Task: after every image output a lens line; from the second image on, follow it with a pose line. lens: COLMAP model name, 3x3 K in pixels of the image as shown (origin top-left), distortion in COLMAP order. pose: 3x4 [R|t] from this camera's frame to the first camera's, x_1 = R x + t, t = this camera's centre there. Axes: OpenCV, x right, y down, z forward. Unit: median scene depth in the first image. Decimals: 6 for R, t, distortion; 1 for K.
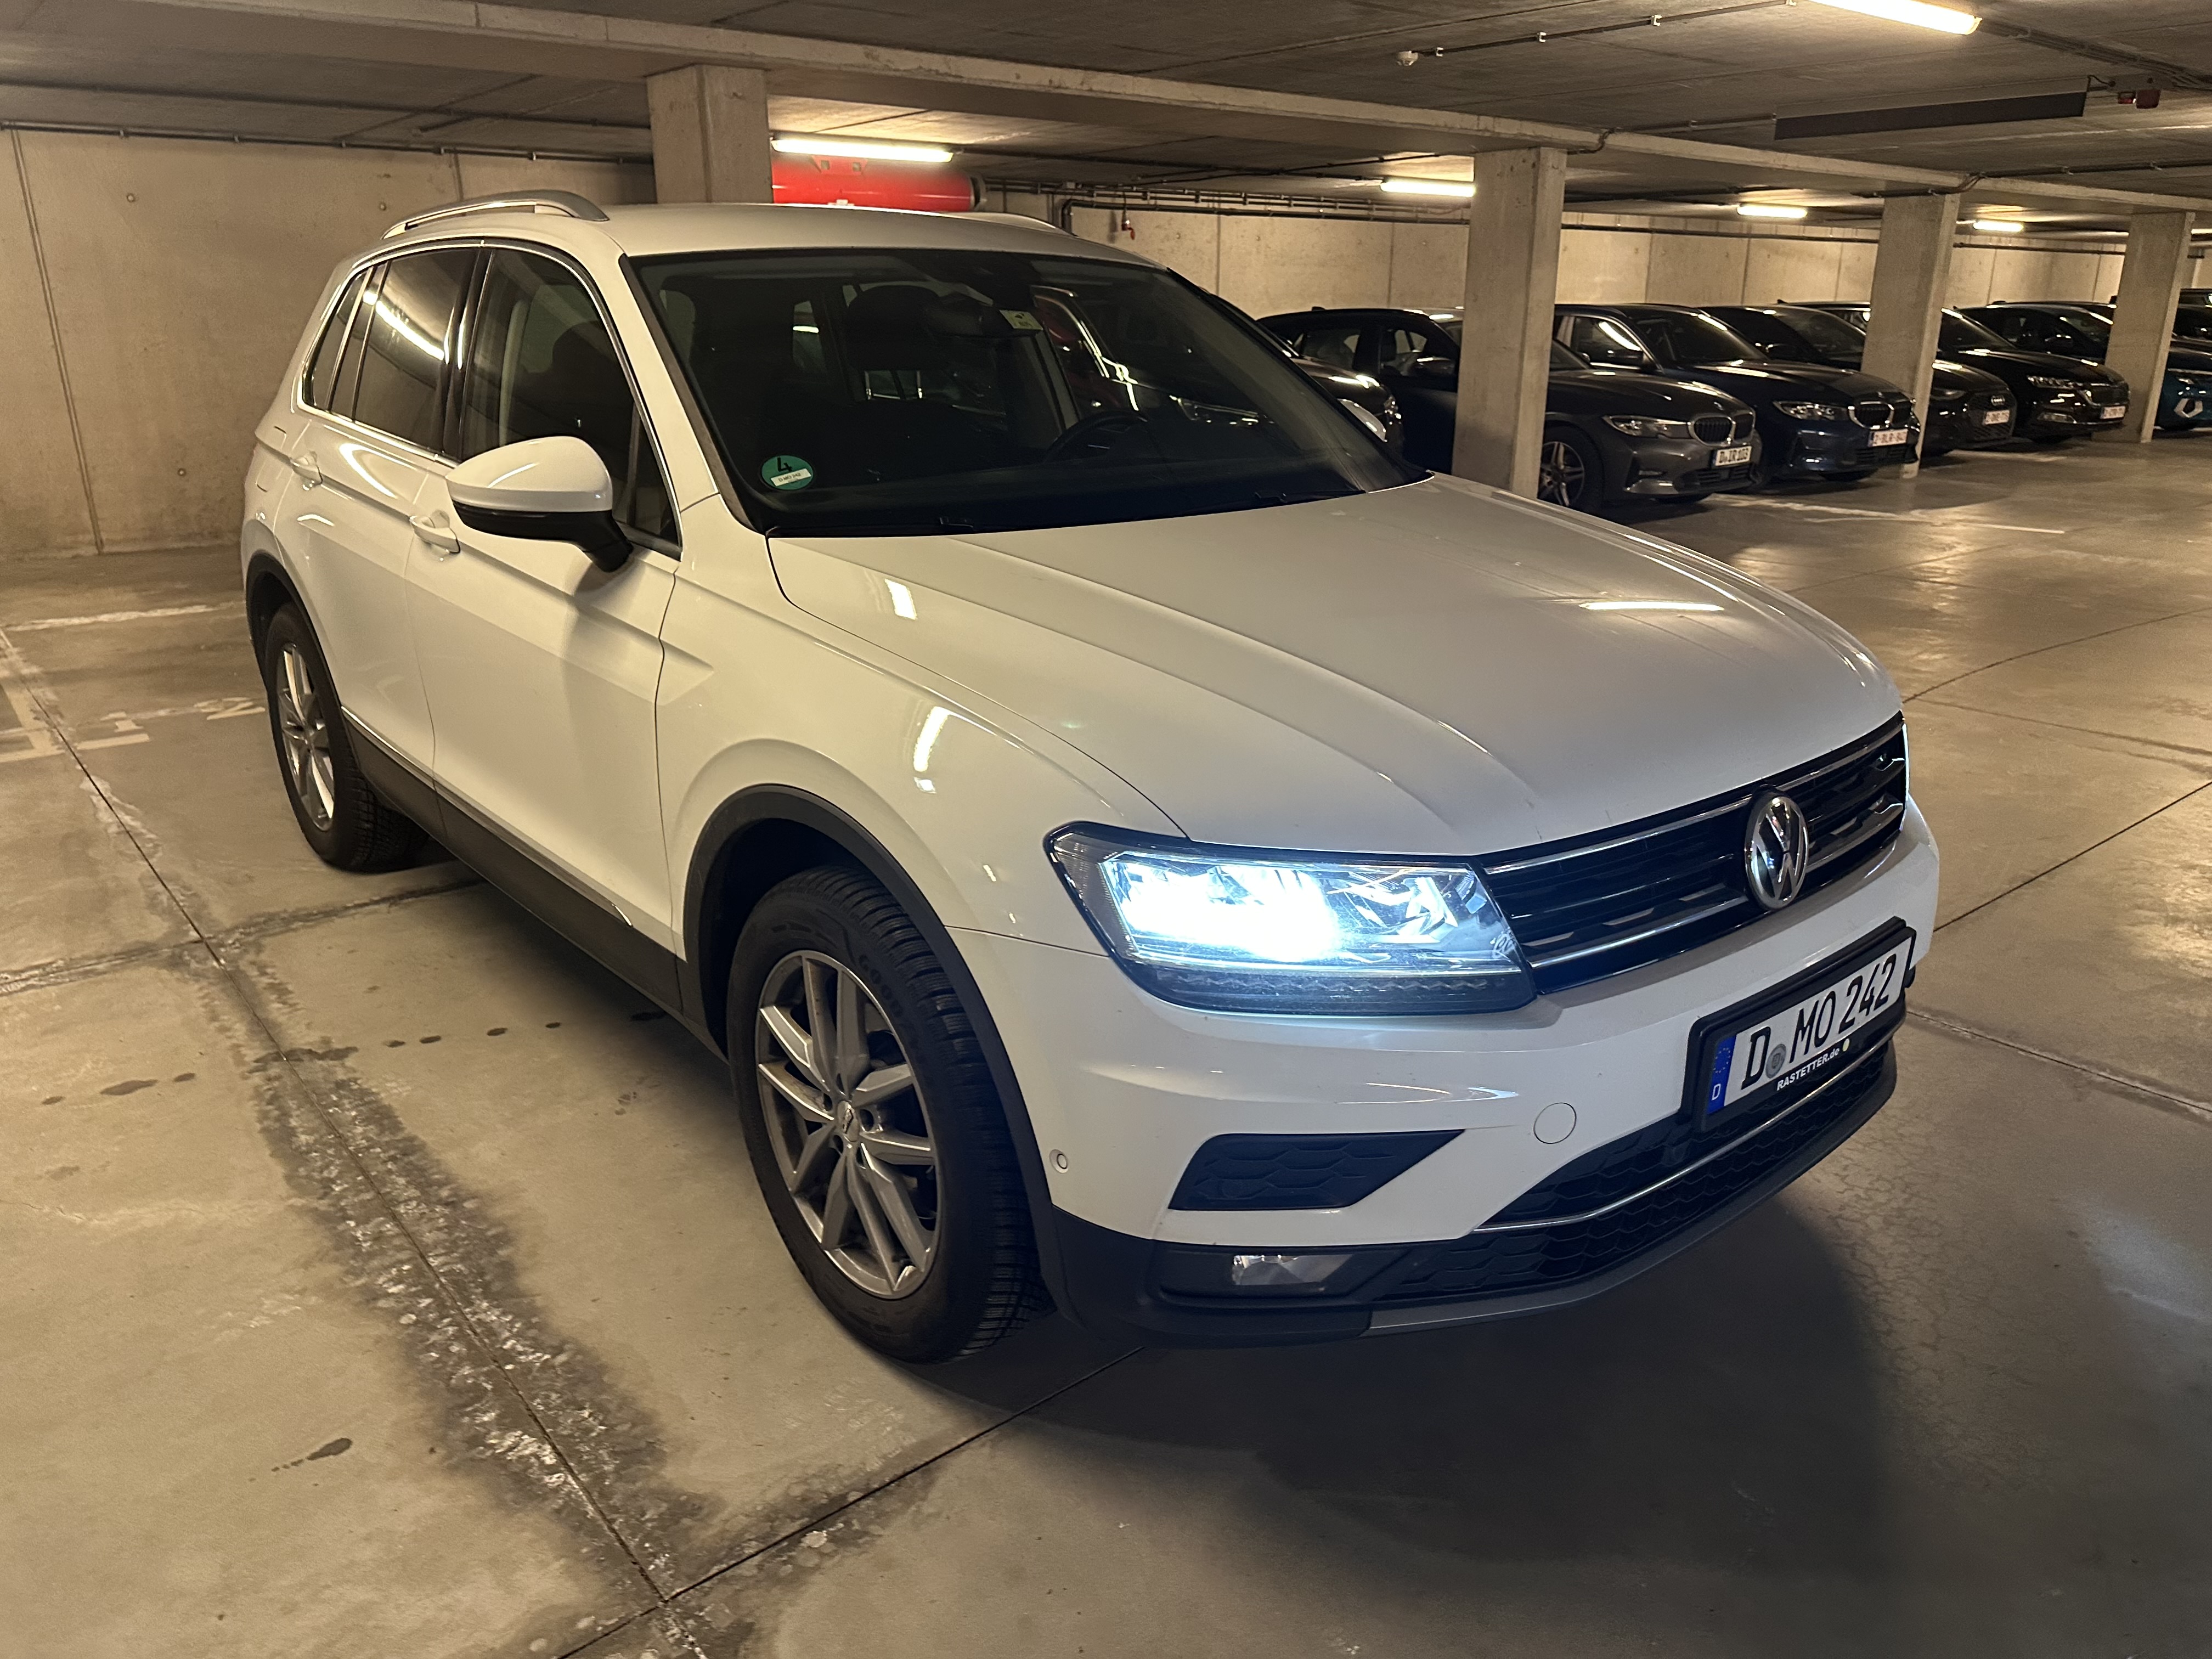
lens RADIAL K [[1553.8, 0, 1128.8], [0, 1553.8, 823.4], [0, 0, 1]] dist [0.049701, -0.056696]
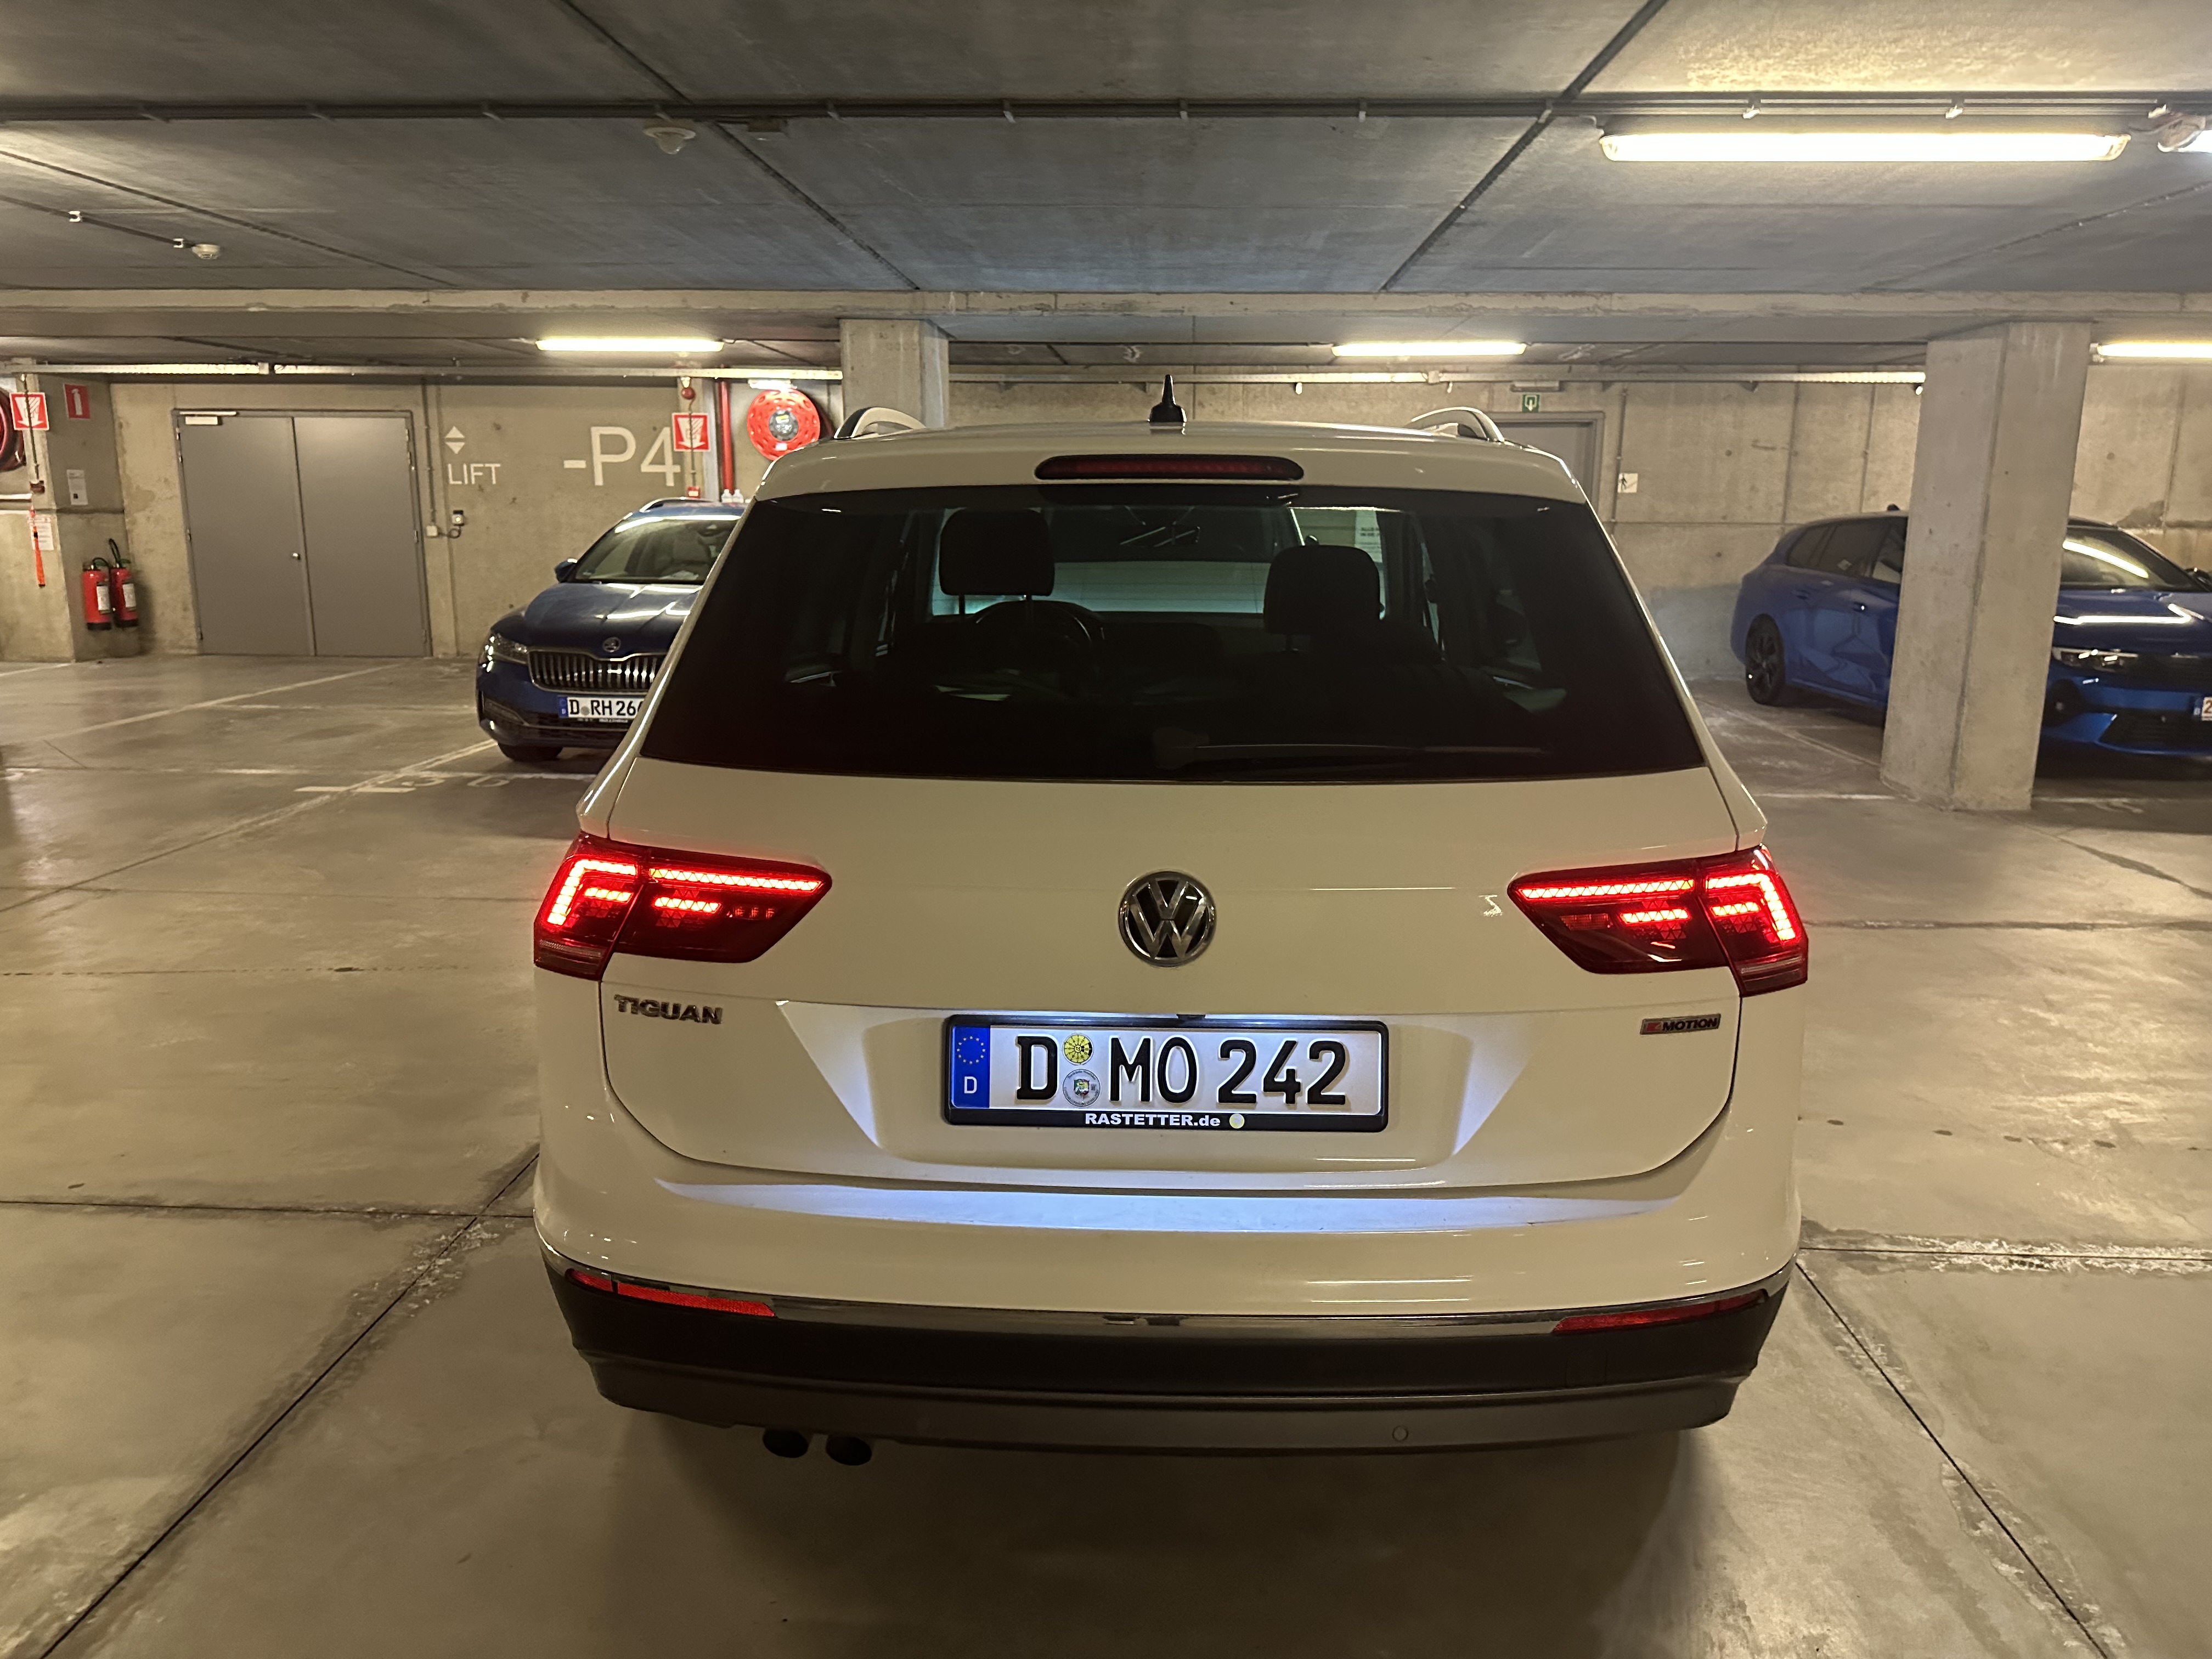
lens RADIAL K [[1561.9, 0, 1124.5], [0, 1561.9, 829.8], [0, 0, 1]] dist [0.026299, -0.026878]
pose [[-0.745501, -0.142148, 0.651169, -0.966507], [0.203237, 0.881980, 0.425213, -0.648082], [-0.634762, 0.449339, -0.628627, 1.902895]]
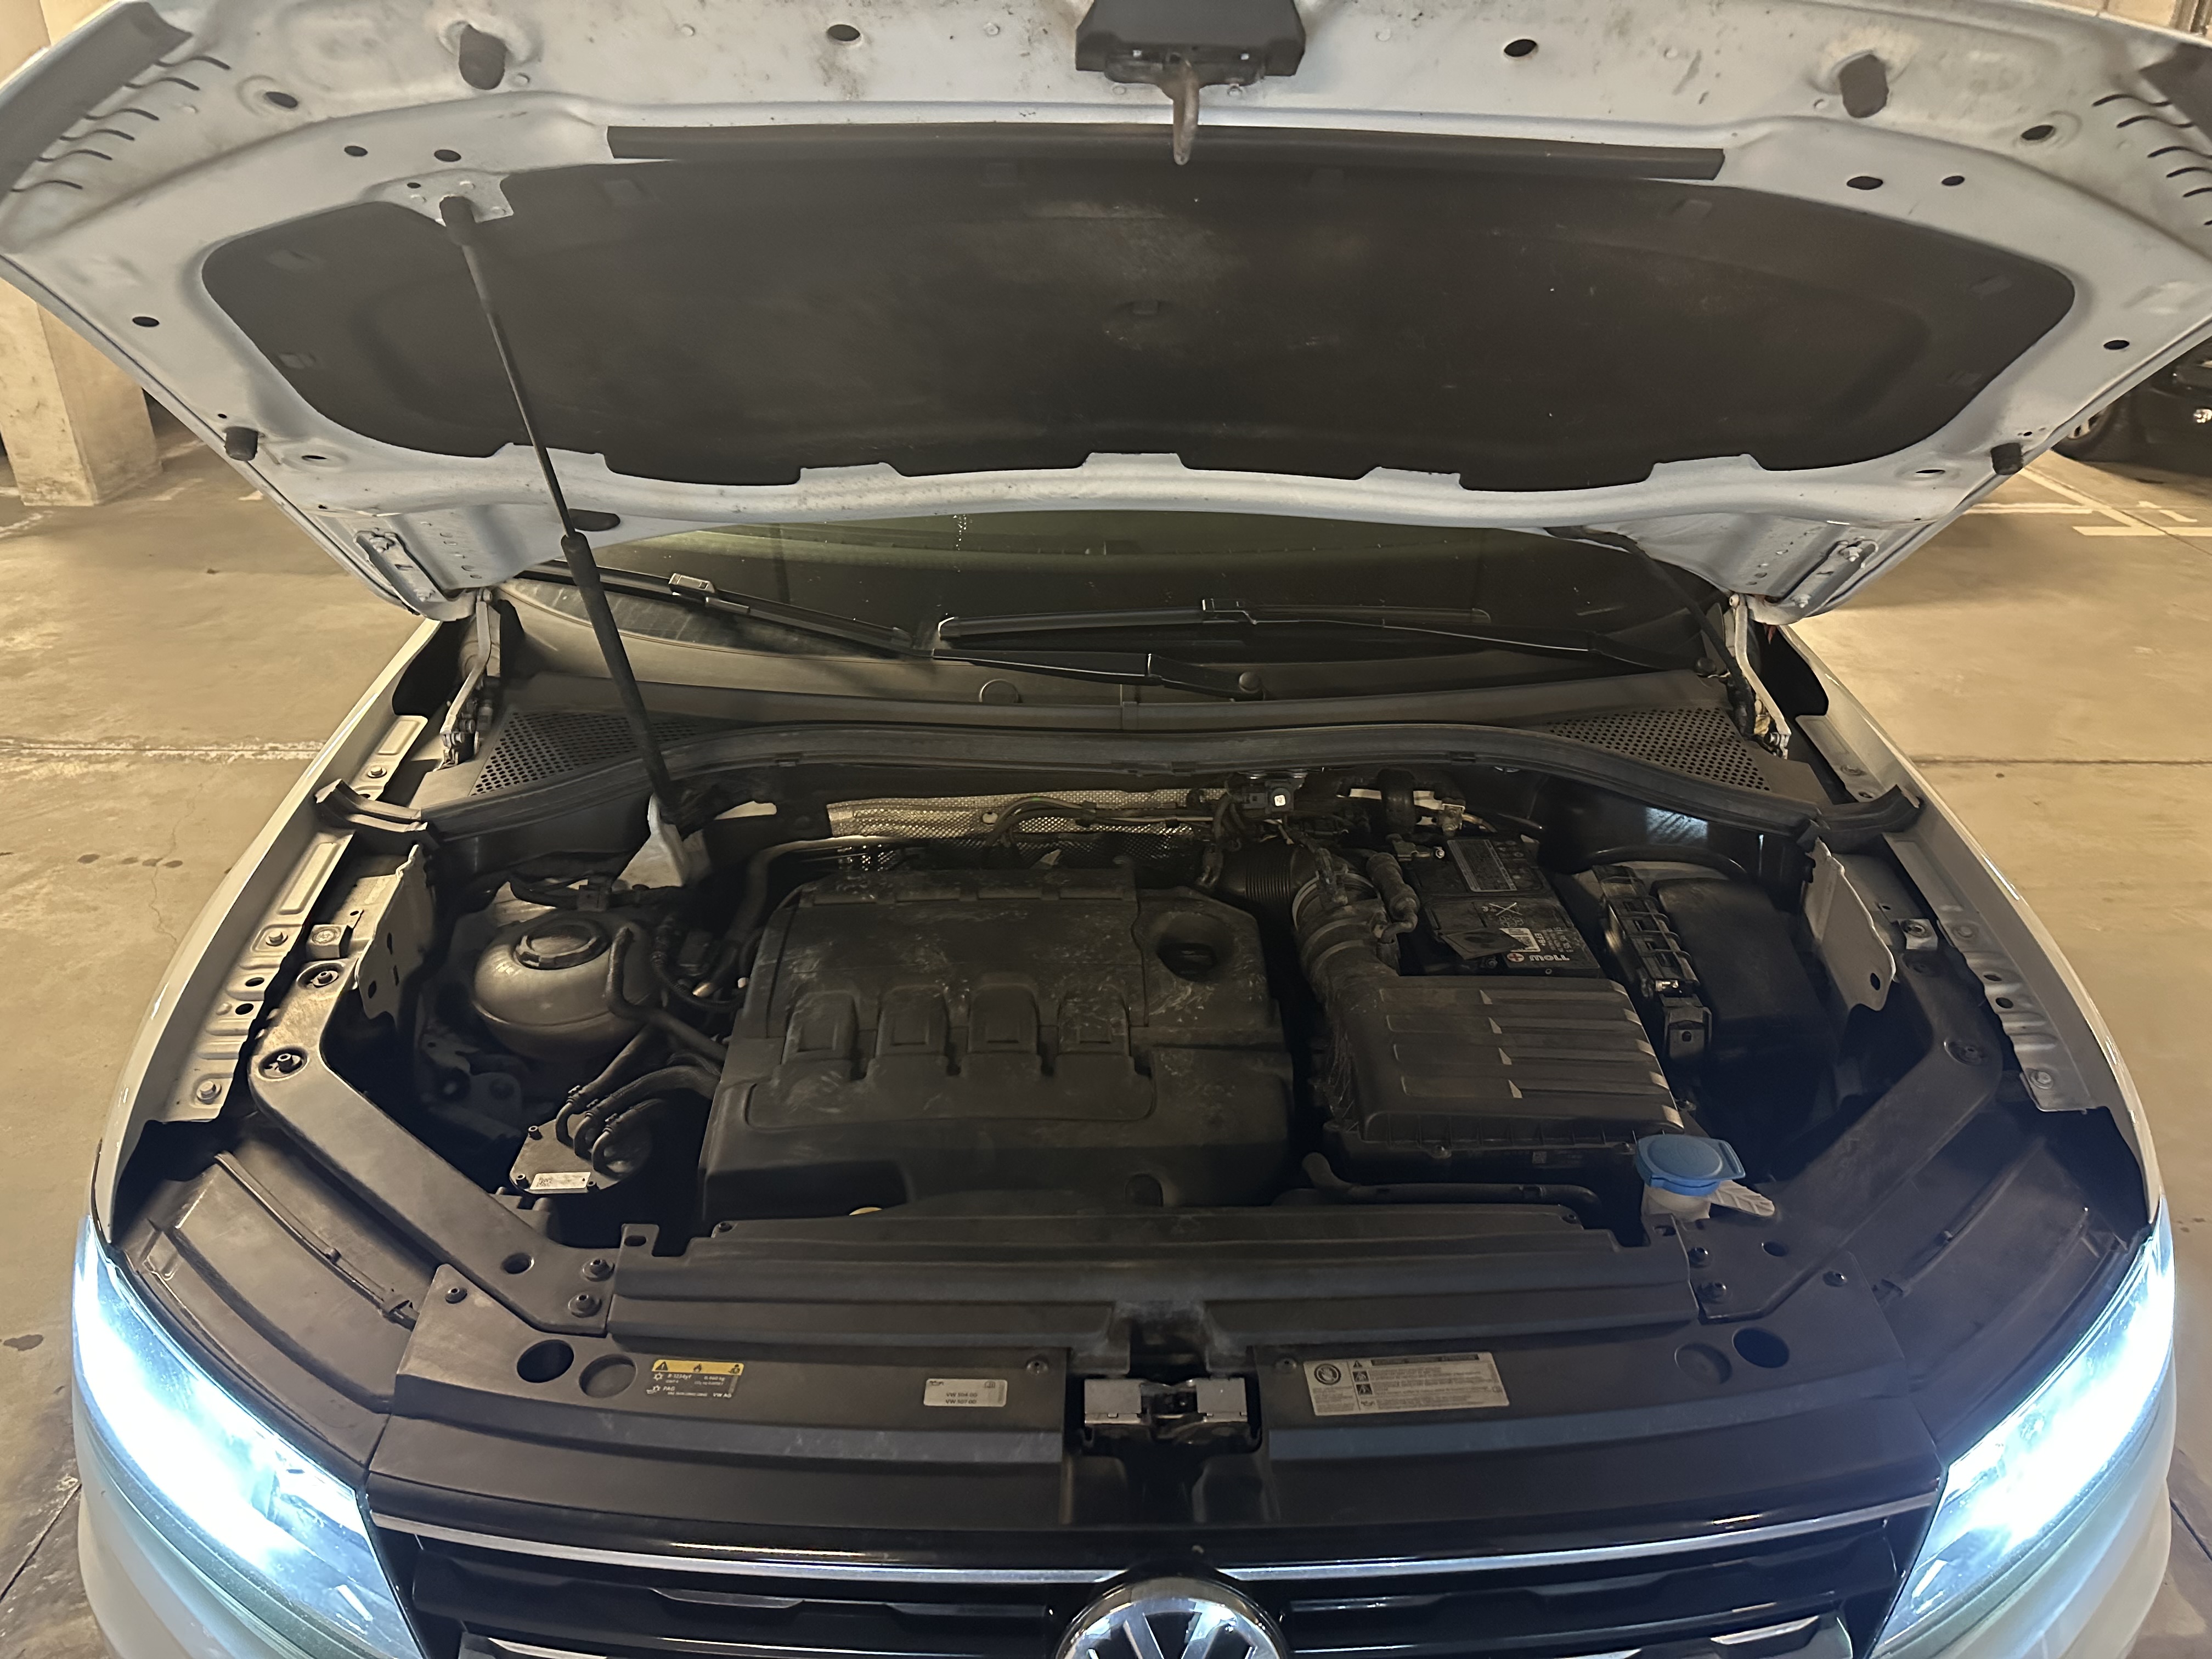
lens RADIAL K [[1561.9, 0, 1124.5], [0, 1561.9, 829.8], [0, 0, 1]] dist [0.026299, -0.026878]
pose [[0.782446, 0.285587, -0.553370, 0.376515], [-0.203789, 0.957136, 0.205815, -0.200111], [0.588429, -0.048269, 0.807107, 0.370219]]
